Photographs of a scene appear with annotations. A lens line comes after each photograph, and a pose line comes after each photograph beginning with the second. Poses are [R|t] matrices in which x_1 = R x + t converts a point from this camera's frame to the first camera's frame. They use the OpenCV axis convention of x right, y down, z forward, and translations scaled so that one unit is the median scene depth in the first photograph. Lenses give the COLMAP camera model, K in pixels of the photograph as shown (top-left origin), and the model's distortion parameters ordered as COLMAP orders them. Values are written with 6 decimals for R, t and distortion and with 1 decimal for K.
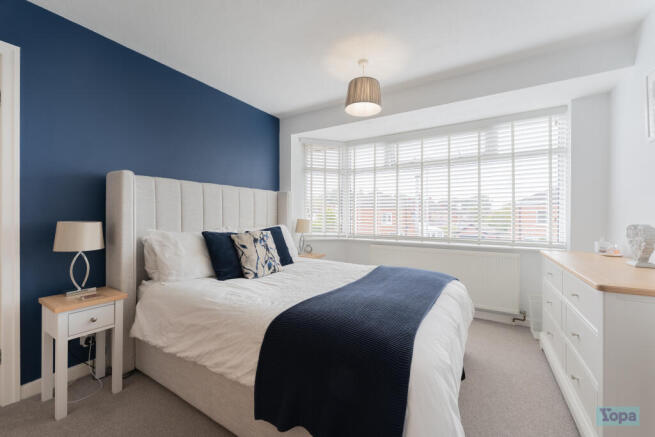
lens RADIAL K [[269.2, 0, 326.2], [0, 269.2, 209.7], [0, 0, 1]] dist [0.001742, -0.000118]
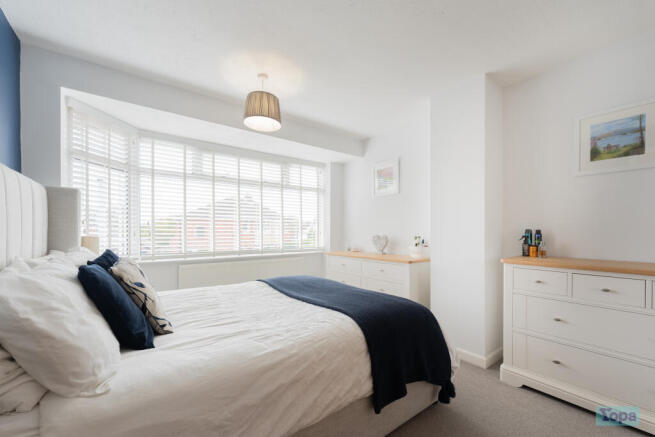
lens RADIAL K [[275.0, 0, 328.8], [0, 275.0, 228.0], [0, 0, 1]] dist [-0.018025, 0.000209]
pose [[0.336020, 0.009412, 0.941808, -0.660850], [-0.022253, 0.999750, -0.002051, 0.007993], [-0.941592, -0.020269, 0.336146, 0.391271]]
